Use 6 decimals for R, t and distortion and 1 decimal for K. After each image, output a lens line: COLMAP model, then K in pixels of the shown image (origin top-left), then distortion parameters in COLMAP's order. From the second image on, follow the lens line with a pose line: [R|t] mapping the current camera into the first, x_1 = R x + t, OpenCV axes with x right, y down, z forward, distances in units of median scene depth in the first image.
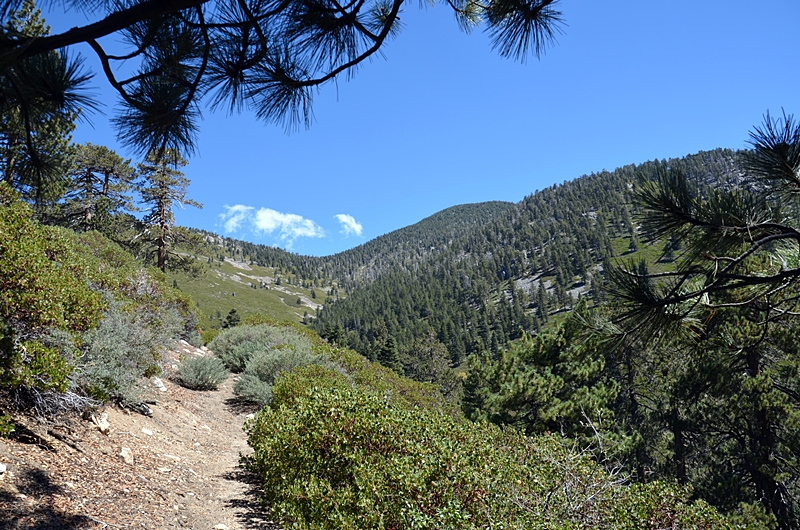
lens RADIAL K [[616.1, 0, 400.0], [0, 616.1, 265.0], [0, 0, 1]] dist [-0.127179, 0.002380]
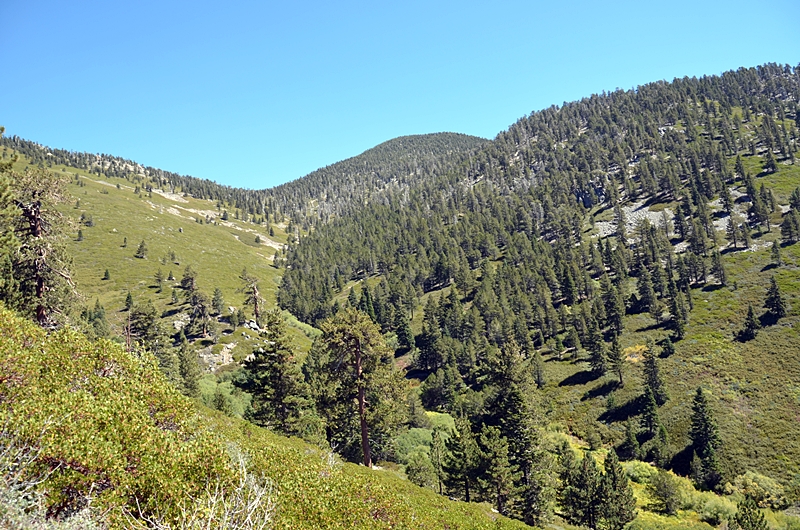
lens RADIAL K [[616.1, 0, 400.0], [0, 616.1, 265.0], [0, 0, 1]] dist [-0.127179, 0.002380]
pose [[0.988454, -0.006178, 0.151395, -0.080808], [-0.008150, 0.995554, 0.093835, 0.012343], [-0.151302, -0.093985, 0.984009, 0.144452]]
